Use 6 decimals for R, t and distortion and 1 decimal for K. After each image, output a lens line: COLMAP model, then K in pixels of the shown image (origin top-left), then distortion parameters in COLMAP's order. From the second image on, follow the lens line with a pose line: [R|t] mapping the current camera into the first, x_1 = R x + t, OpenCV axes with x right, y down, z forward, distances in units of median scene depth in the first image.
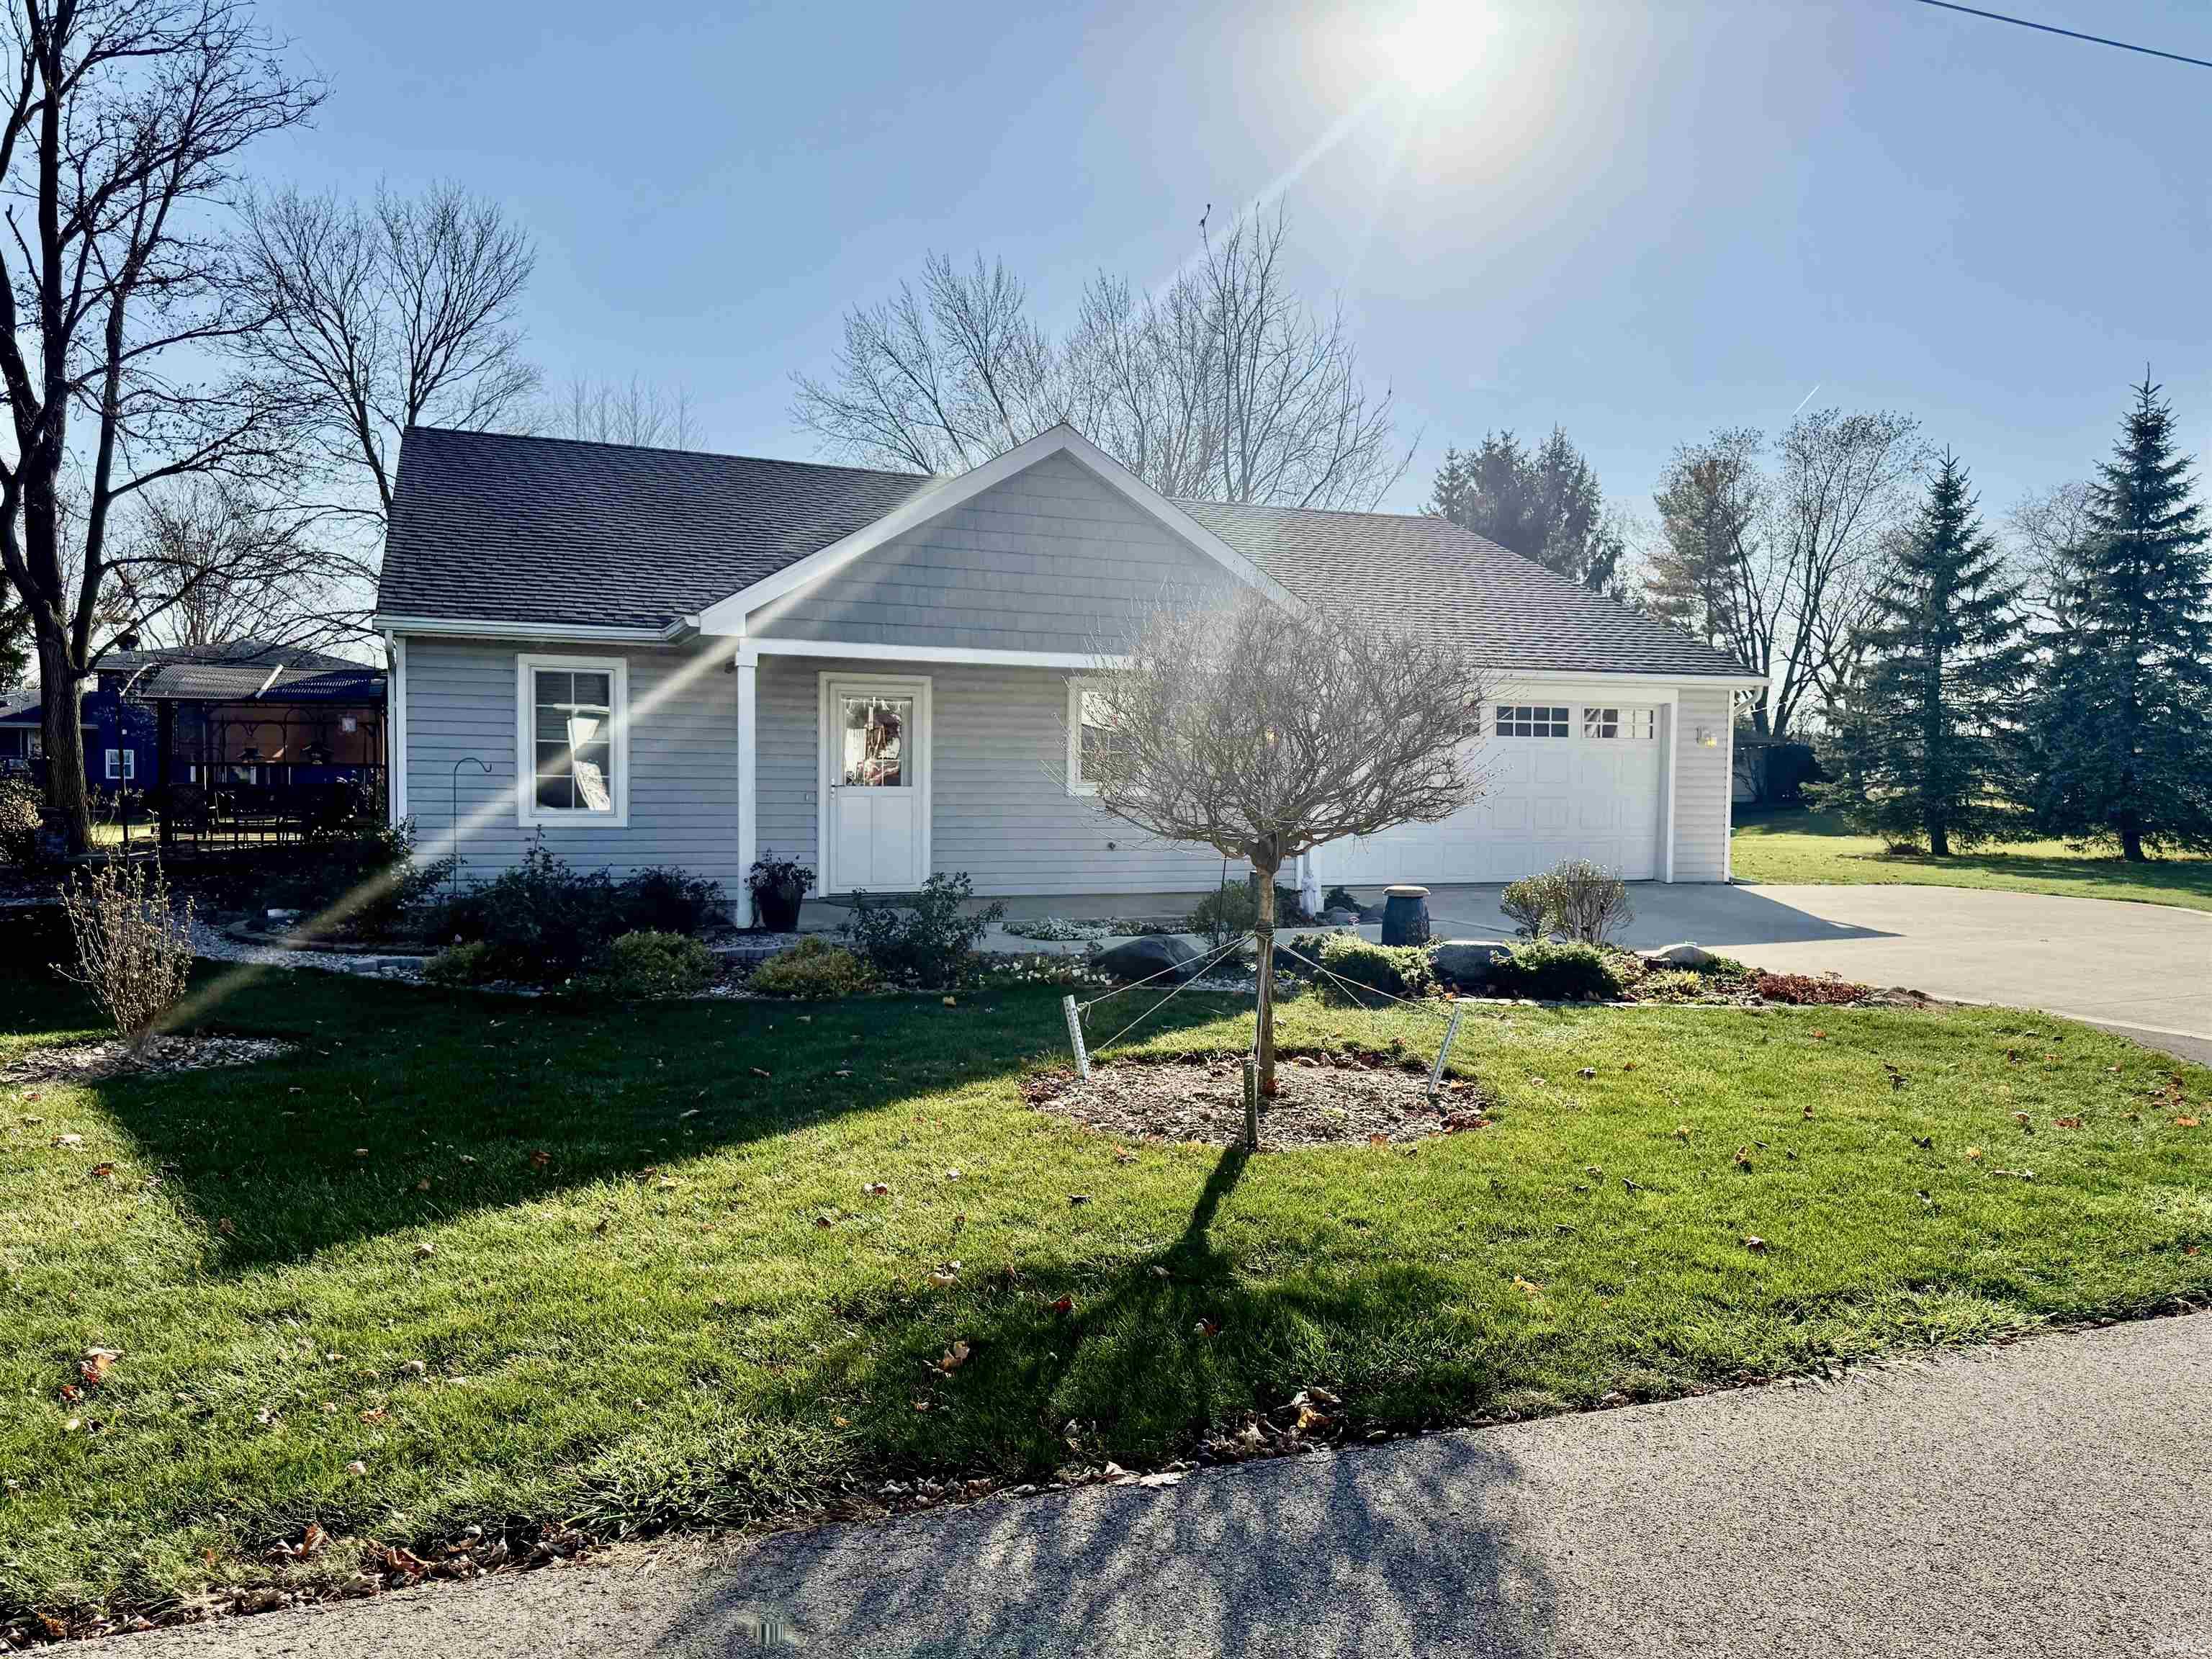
lens RADIAL K [[1444.0, 0, 1106.0], [0, 1444.0, 829.5], [0, 0, 1]] dist [-0.036210, 0.000266]
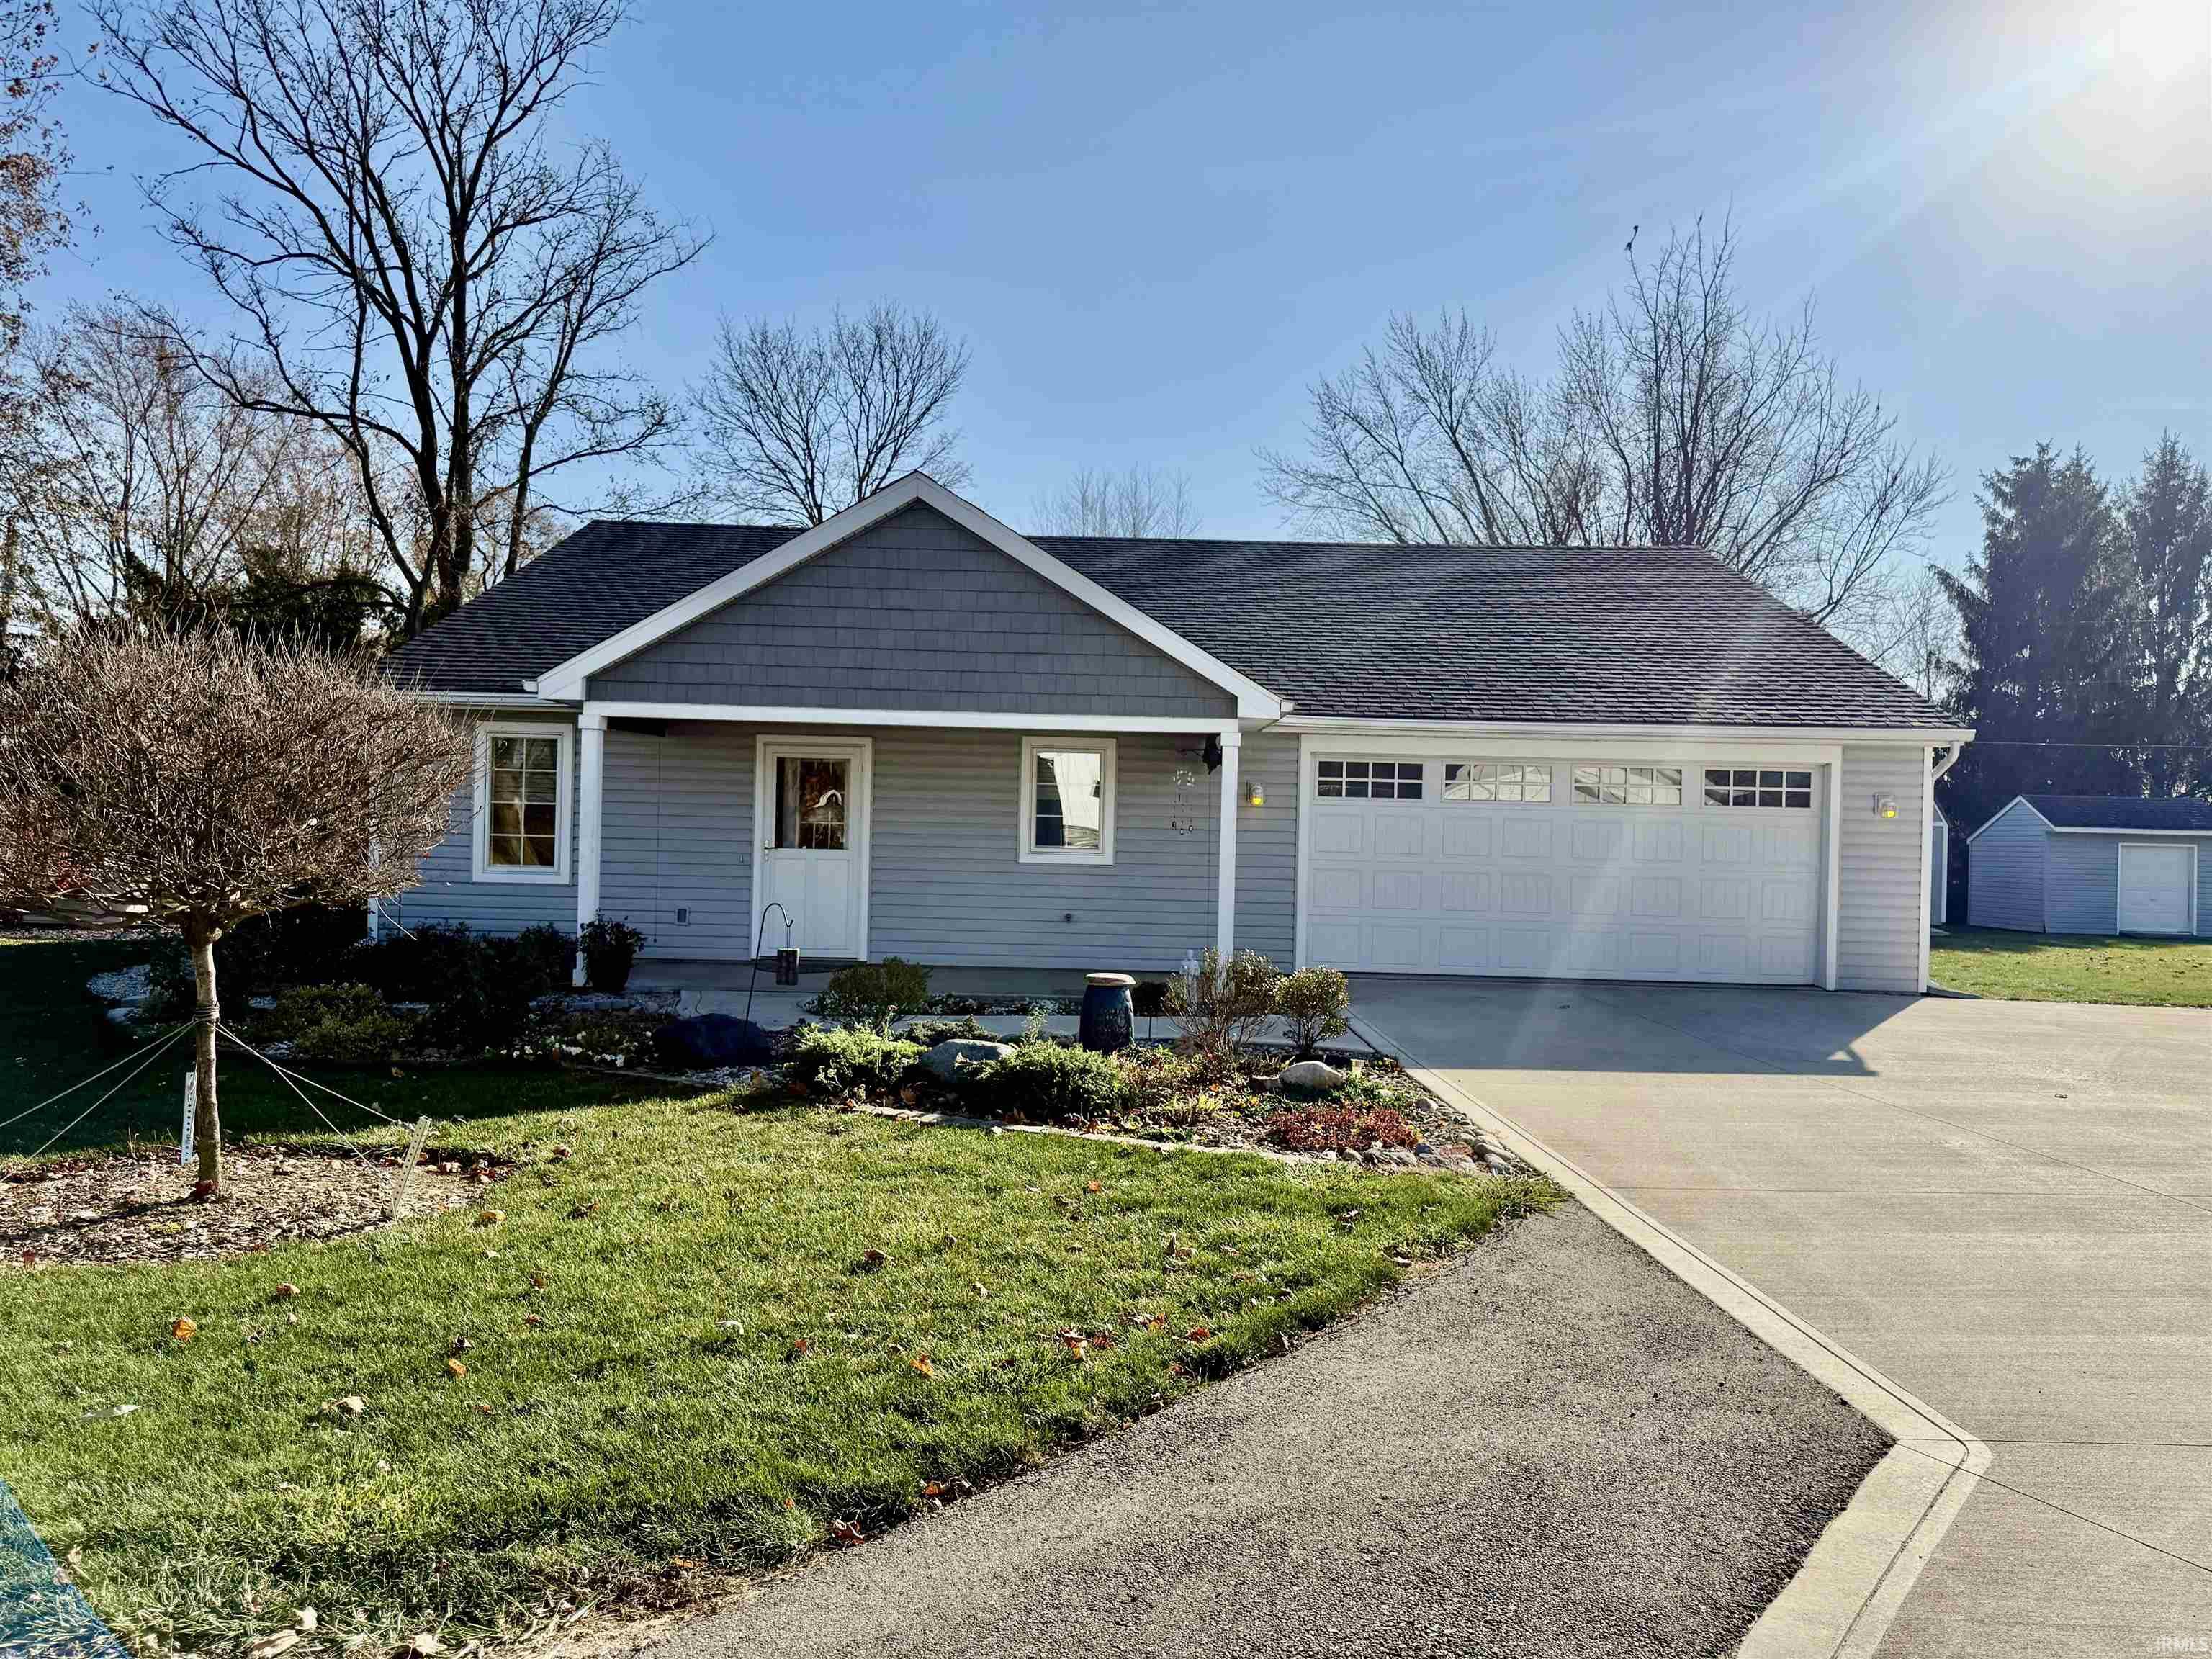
lens RADIAL K [[1444.0, 0, 1106.0], [0, 1444.0, 829.5], [0, 0, 1]] dist [-0.036210, 0.000266]
pose [[0.924555, 0.009255, -0.380936, 0.395953], [-0.027205, 0.998757, -0.041764, -0.007733], [0.380076, 0.048977, 0.923658, 0.165288]]
